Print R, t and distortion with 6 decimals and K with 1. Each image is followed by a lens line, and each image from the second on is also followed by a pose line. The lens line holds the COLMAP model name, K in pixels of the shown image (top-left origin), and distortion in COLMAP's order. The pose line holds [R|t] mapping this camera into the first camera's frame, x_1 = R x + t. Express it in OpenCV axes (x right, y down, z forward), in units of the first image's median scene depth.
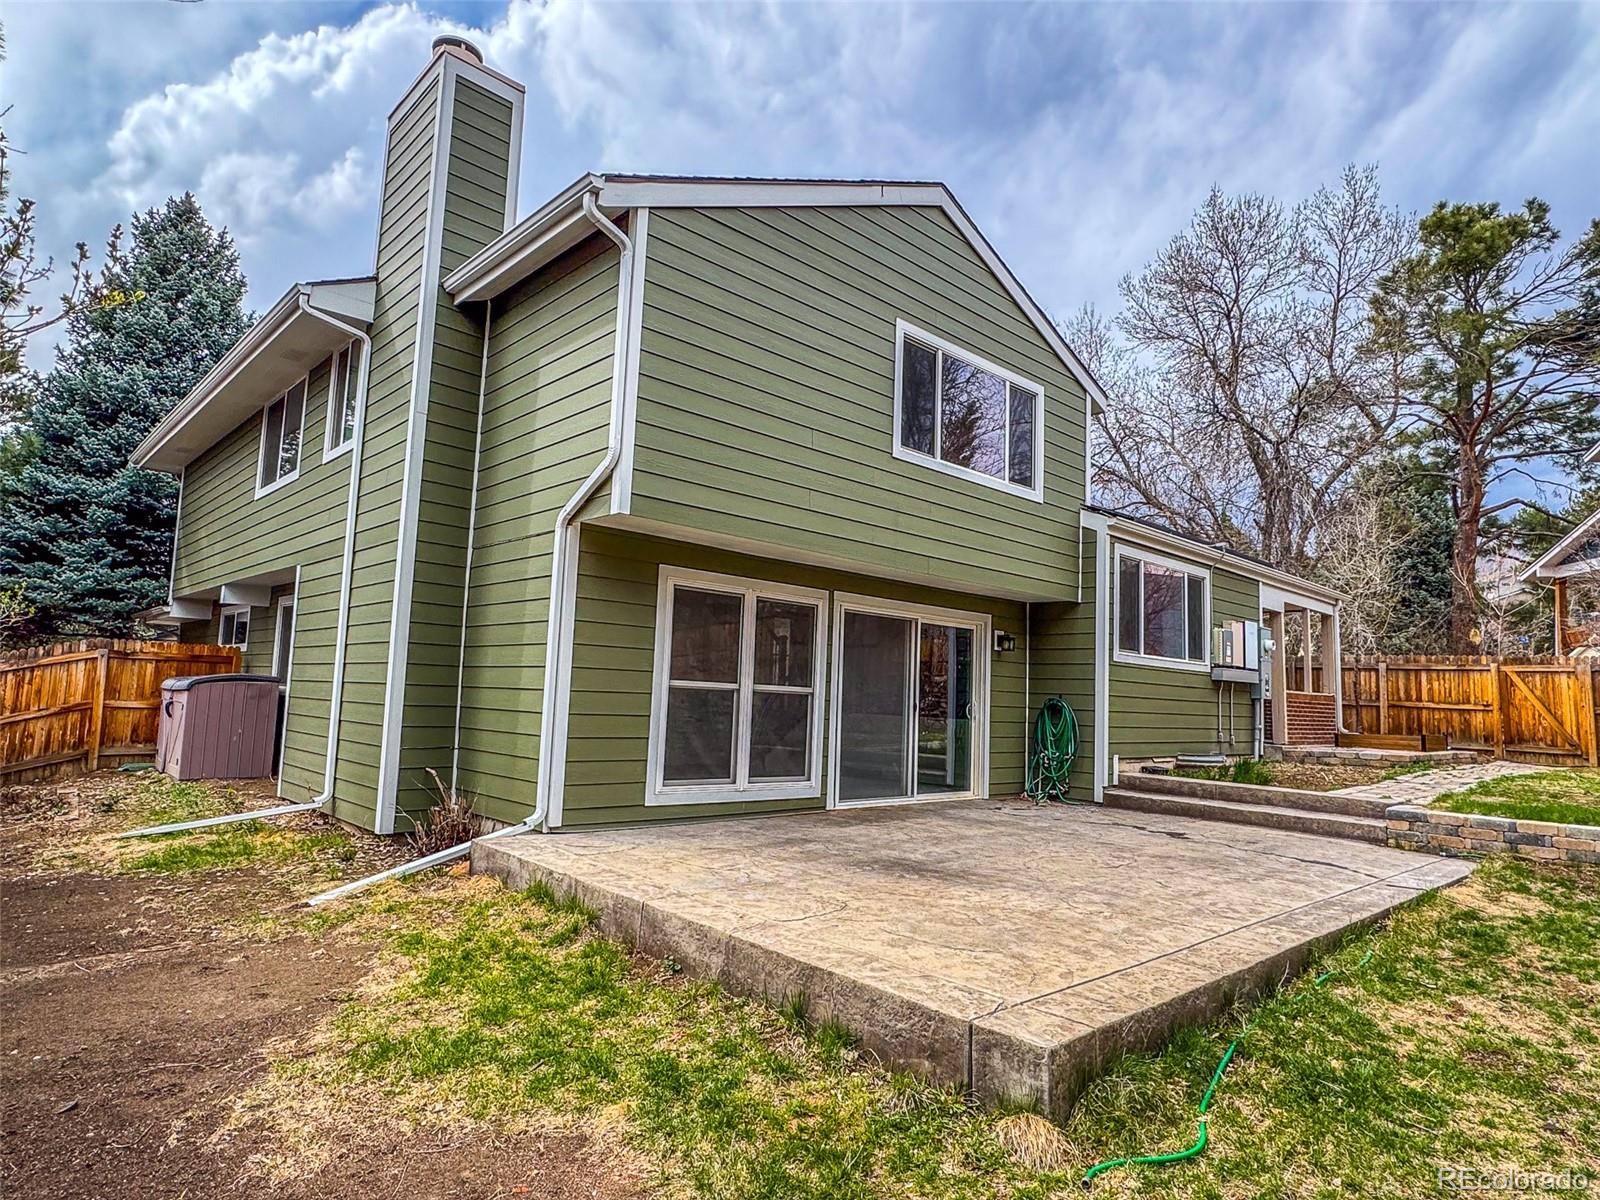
lens RADIAL K [[925.7, 0, 867.2], [0, 925.7, 606.2], [0, 0, 1]] dist [-0.007303, -0.000223]
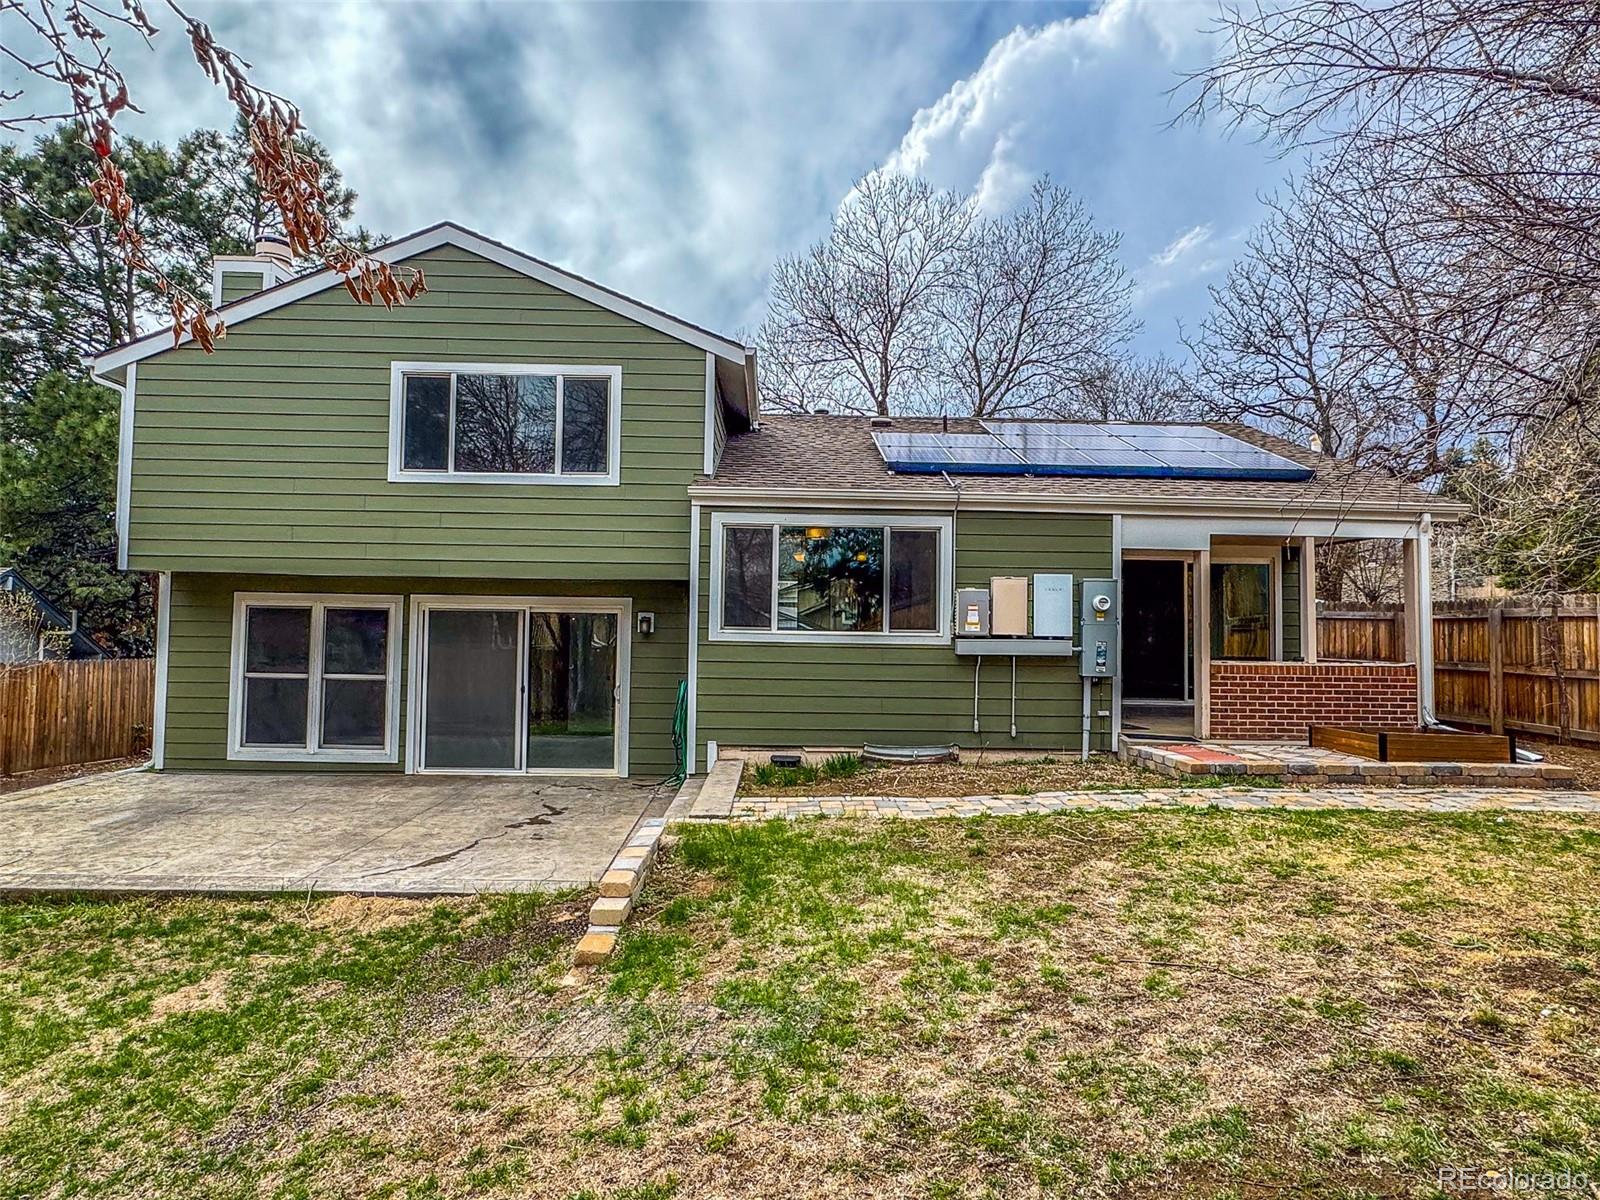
lens RADIAL K [[925.7, 0, 871.0], [0, 925.7, 601.1], [0, 0, 1]] dist [-0.007303, -0.000223]
pose [[0.730200, -0.052064, -0.681247, 1.244535], [0.081488, 0.996612, 0.011178, 0.027466], [0.678356, -0.063675, 0.731969, 0.528680]]
